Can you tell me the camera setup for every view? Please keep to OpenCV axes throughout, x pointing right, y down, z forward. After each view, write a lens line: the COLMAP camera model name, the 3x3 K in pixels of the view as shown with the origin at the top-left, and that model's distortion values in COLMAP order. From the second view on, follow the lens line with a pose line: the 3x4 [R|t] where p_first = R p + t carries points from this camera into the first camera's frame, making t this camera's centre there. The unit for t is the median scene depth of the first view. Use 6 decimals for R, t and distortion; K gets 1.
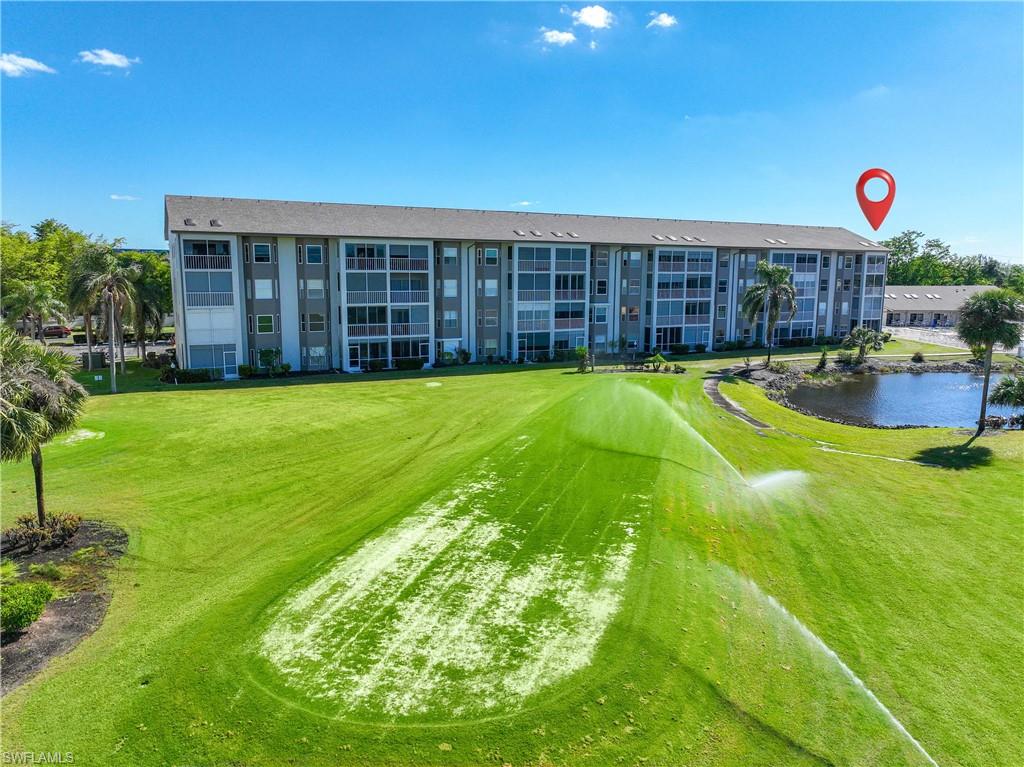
lens RADIAL K [[714.7, 0, 512.0], [0, 714.7, 383.5], [0, 0, 1]] dist [0.001871, 0.007211]
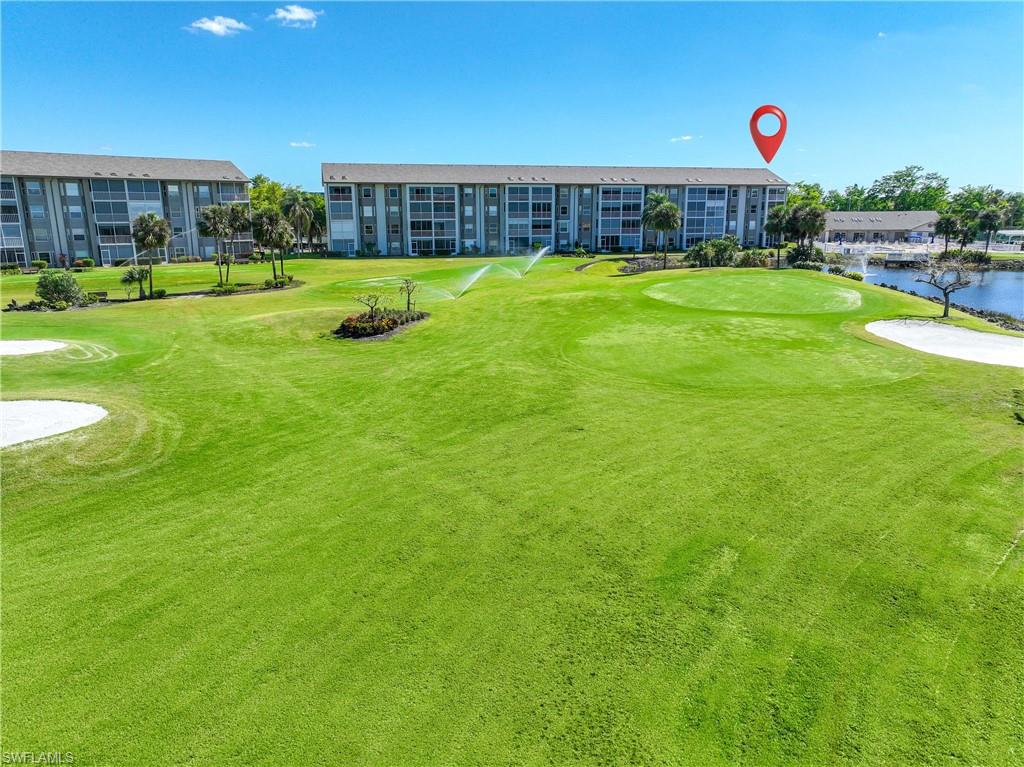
lens RADIAL K [[714.7, 0, 512.0], [0, 714.7, 383.5], [0, 0, 1]] dist [0.001871, 0.007211]
pose [[0.974928, 0.041715, -0.218574, 0.427306], [-0.024297, 0.996354, 0.081781, 0.148395], [0.221188, -0.074420, 0.972387, -0.752367]]
